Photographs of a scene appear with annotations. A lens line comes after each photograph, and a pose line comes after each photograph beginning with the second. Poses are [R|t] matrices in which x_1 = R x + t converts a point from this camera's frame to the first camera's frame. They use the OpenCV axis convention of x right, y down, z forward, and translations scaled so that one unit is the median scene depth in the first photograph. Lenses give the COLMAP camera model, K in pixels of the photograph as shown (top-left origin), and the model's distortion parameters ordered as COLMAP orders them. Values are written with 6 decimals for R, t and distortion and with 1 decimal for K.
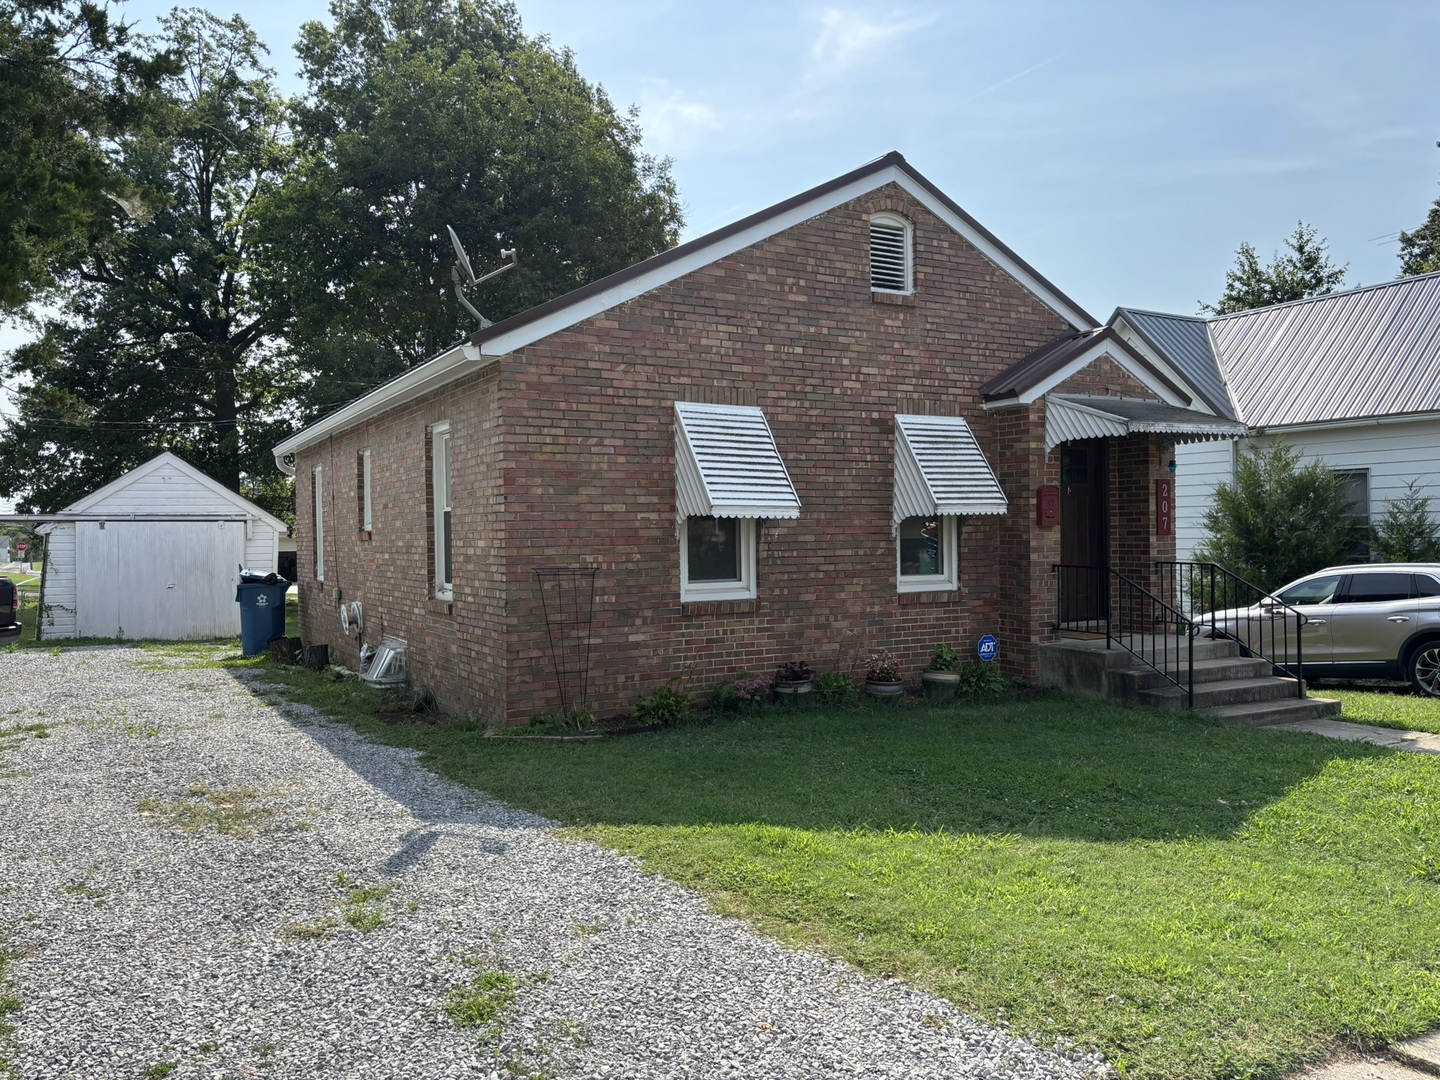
lens RADIAL K [[1082.4, 0, 722.2], [0, 1082.4, 535.6], [0, 0, 1]] dist [0.064248, -0.072040]
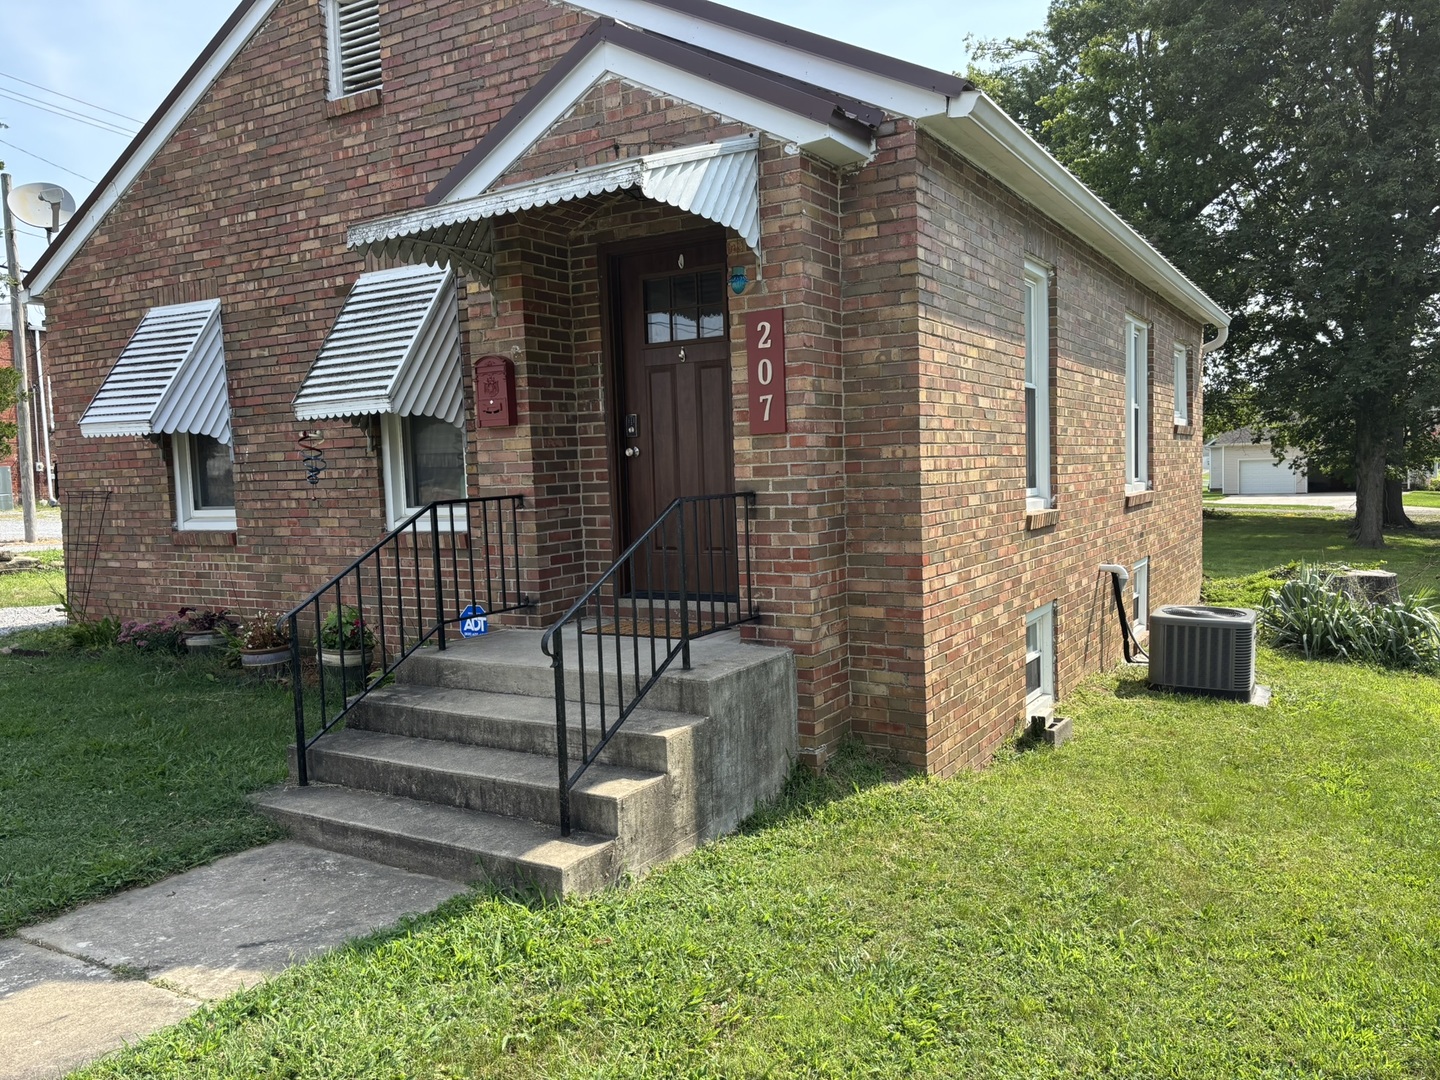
lens RADIAL K [[1082.4, 0, 722.5], [0, 1082.4, 545.3], [0, 0, 1]] dist [0.064248, -0.072040]
pose [[0.496408, 0.052254, -0.866515, 0.928280], [0.017809, 0.997364, 0.070347, 0.016481], [0.867907, -0.050353, 0.494169, 0.884320]]
